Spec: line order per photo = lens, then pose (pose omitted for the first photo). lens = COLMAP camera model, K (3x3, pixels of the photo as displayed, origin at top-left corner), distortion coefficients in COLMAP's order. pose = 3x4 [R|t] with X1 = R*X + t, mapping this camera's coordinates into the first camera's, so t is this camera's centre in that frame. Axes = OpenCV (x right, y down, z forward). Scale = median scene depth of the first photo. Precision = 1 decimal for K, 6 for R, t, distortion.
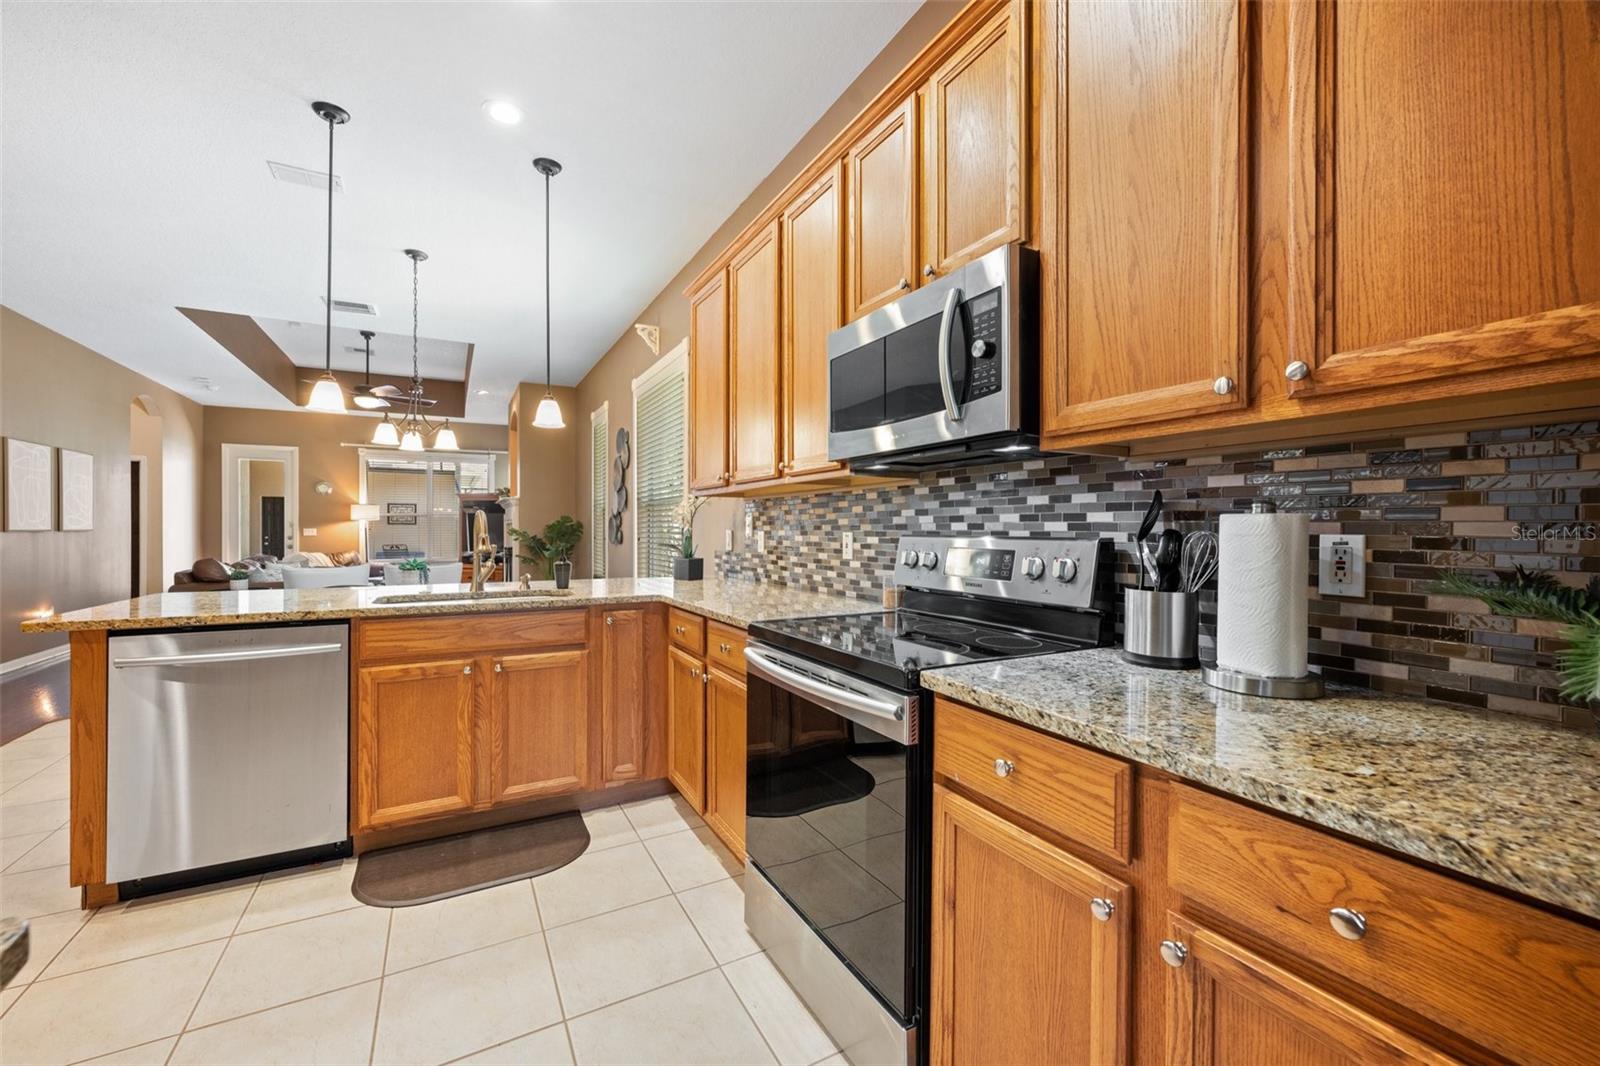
lens RADIAL K [[640.8, 0, 802.6], [0, 640.8, 529.5], [0, 0, 1]] dist [-0.000046, 0.000374]
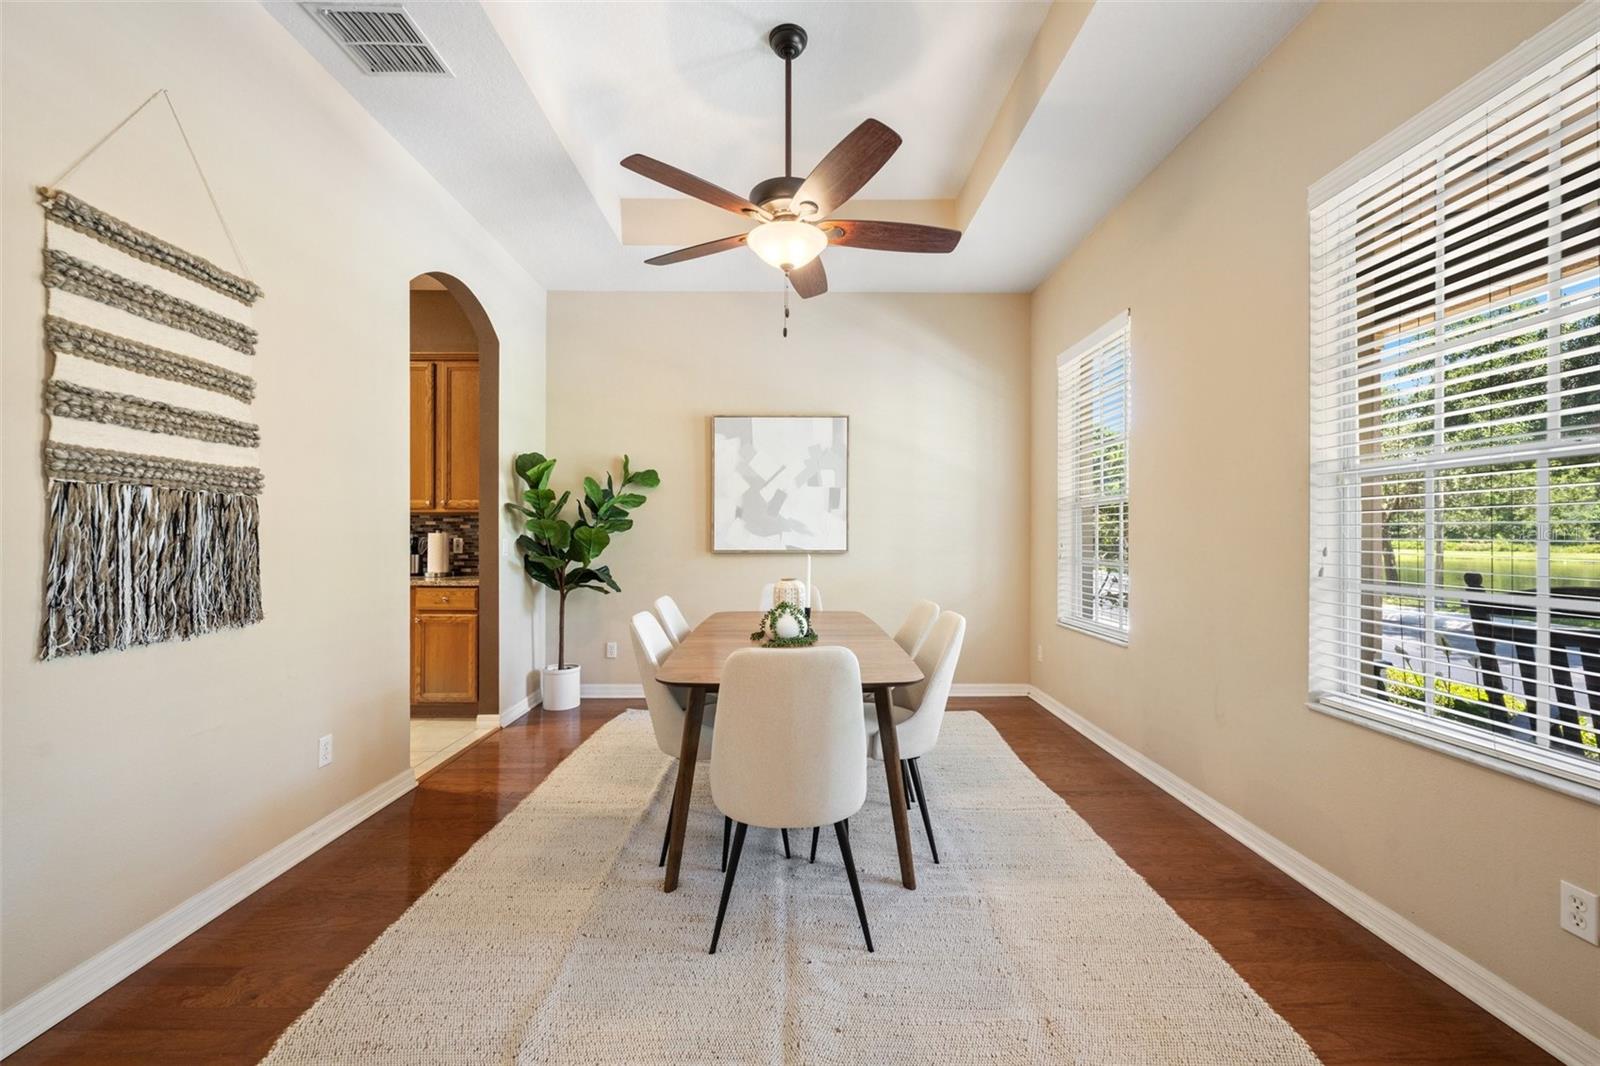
lens RADIAL K [[640.8, 0, 798.5], [0, 640.8, 534.3], [0, 0, 1]] dist [-0.000046, 0.000374]
pose [[0.474868, 0.001982, 0.880055, -0.725156], [0.001673, 0.999994, -0.003155, -0.000160], [-0.880056, 0.002971, 0.474861, -1.203132]]
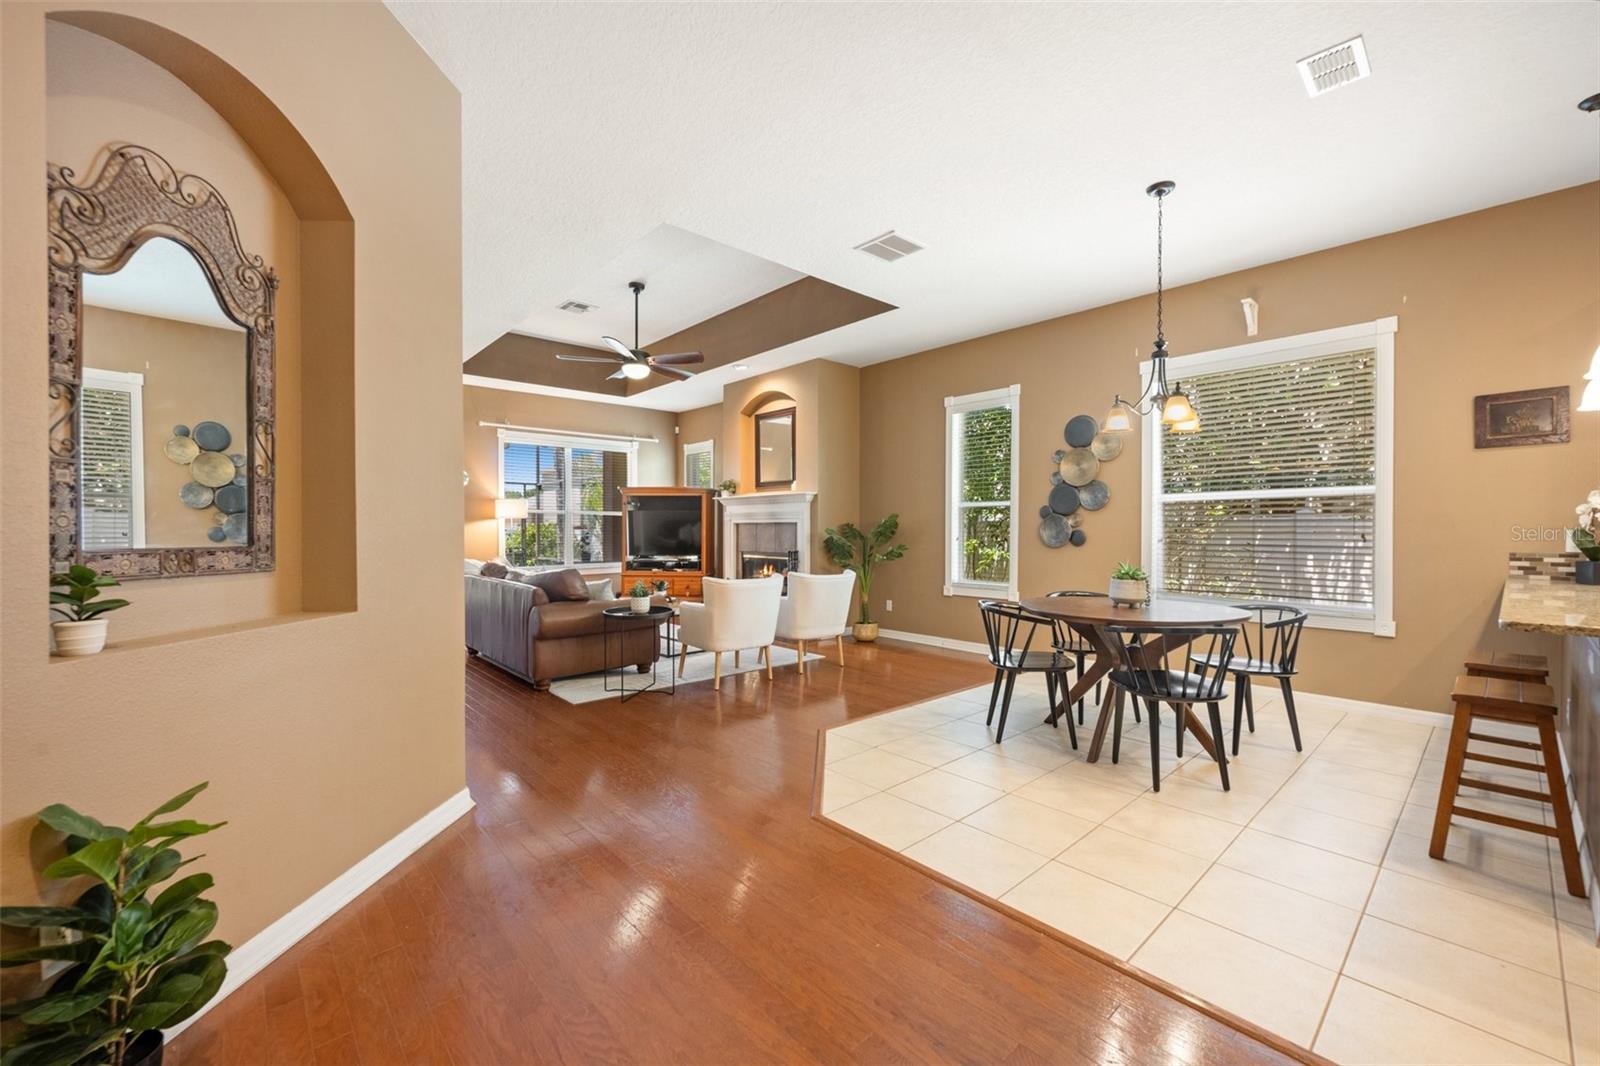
lens RADIAL K [[640.8, 0, 799.9], [0, 640.8, 534.5], [0, 0, 1]] dist [-0.000046, 0.000374]
pose [[0.973408, -0.001811, 0.229070, -1.979772], [0.000269, 0.999977, 0.006763, 0.001685], [-0.229077, -0.006521, 0.973386, 0.502648]]
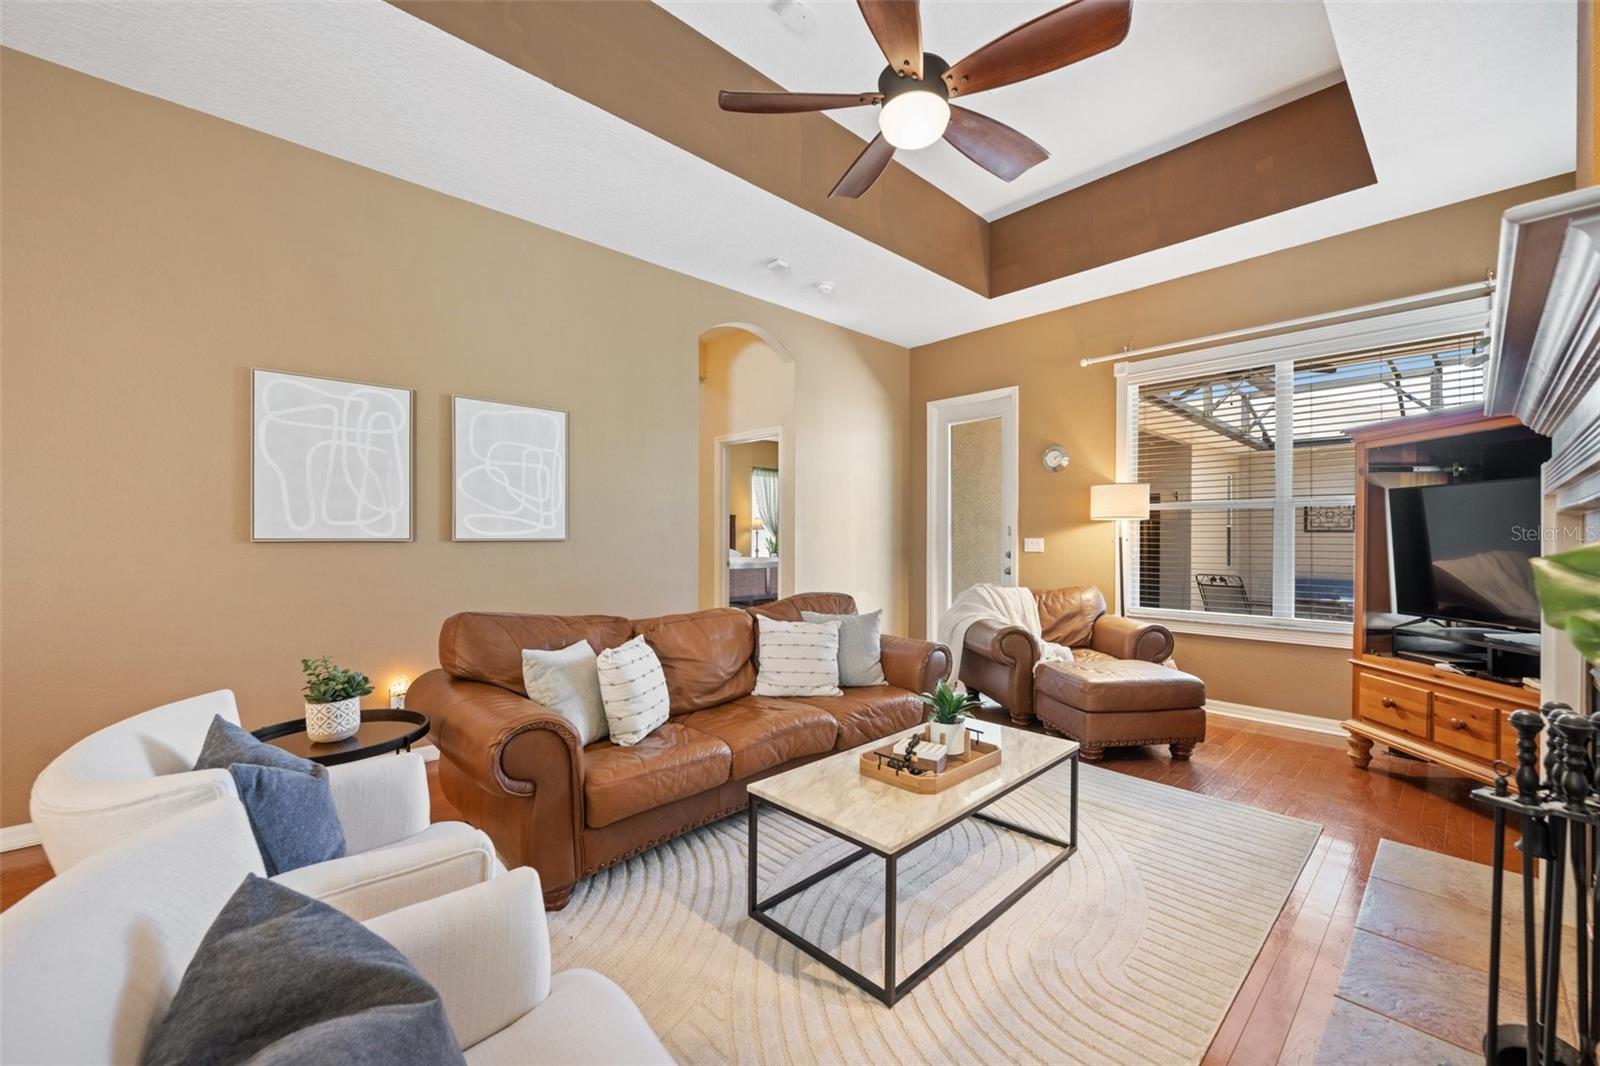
lens RADIAL K [[640.8, 0, 804.8], [0, 640.8, 537.9], [0, 0, 1]] dist [-0.000046, 0.000374]
pose [[0.265842, 0.001639, -0.964015, -1.196696], [-0.001736, 0.999998, 0.001221, -0.008231], [0.964015, 0.001349, 0.265844, 2.579940]]
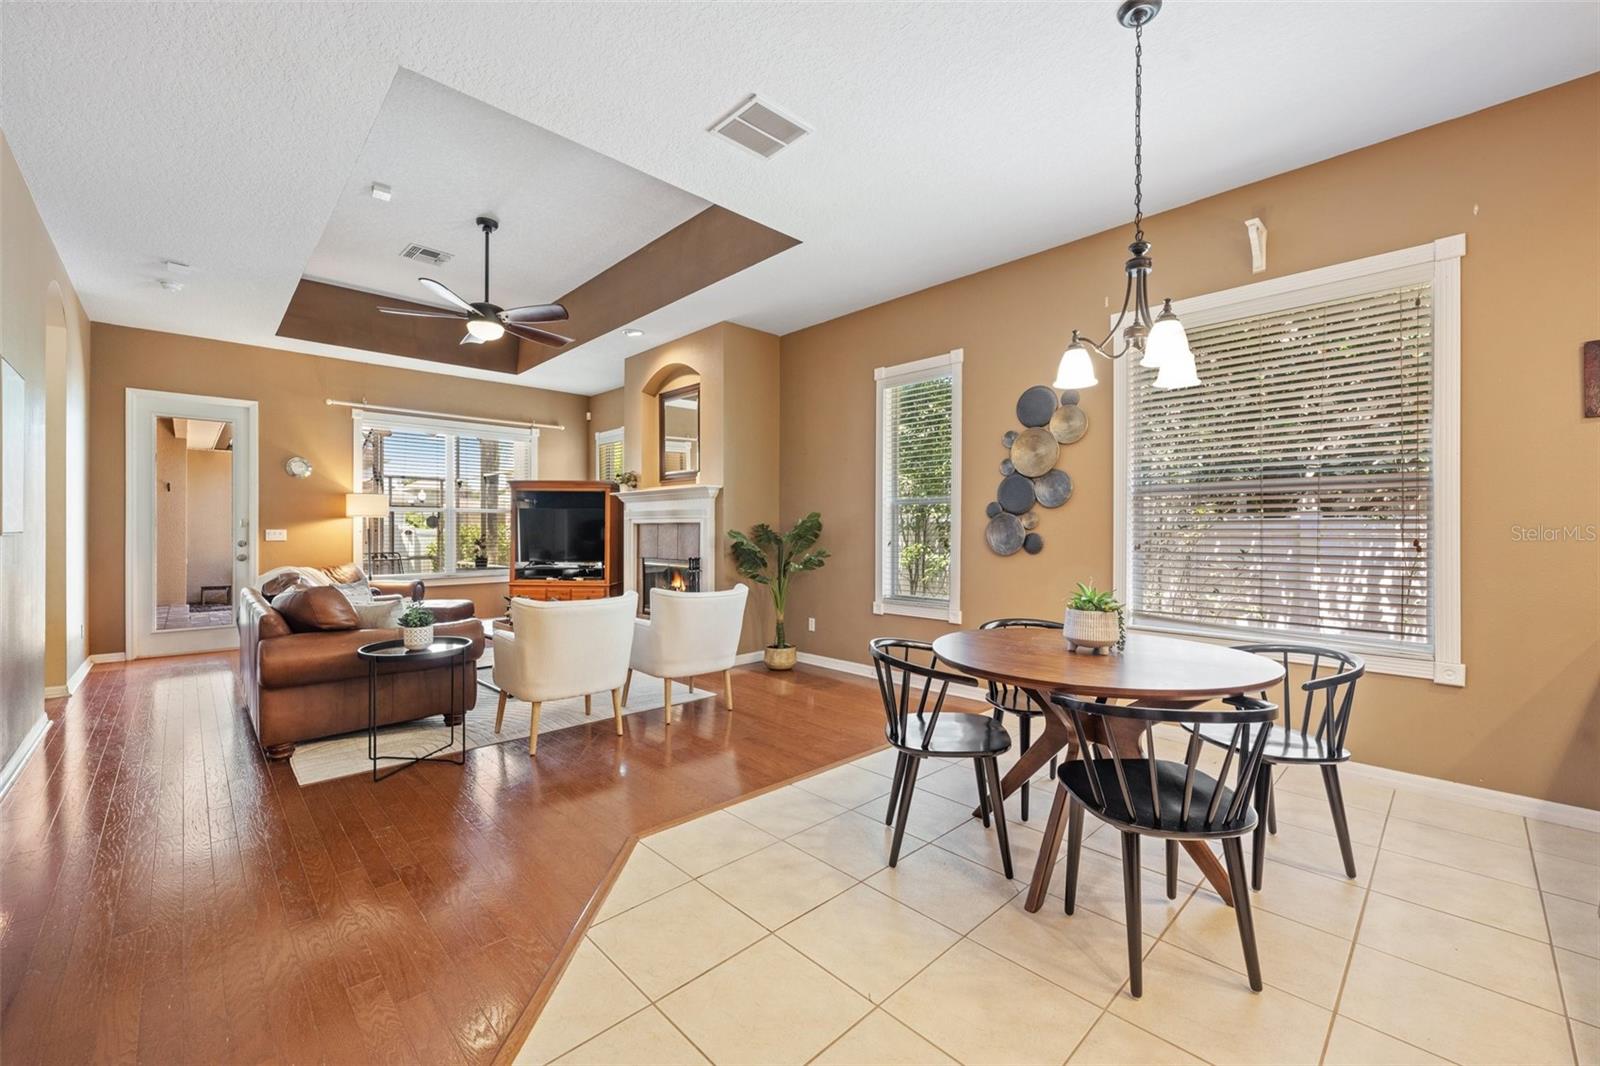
lens RADIAL K [[640.8, 0, 803.7], [0, 640.8, 529.8], [0, 0, 1]] dist [-0.000046, 0.000374]
pose [[0.964779, 0.002804, 0.263048, -1.616389], [-0.002148, 0.999994, -0.002782, -0.001509], [-0.263054, 0.002119, 0.964779, 0.905942]]
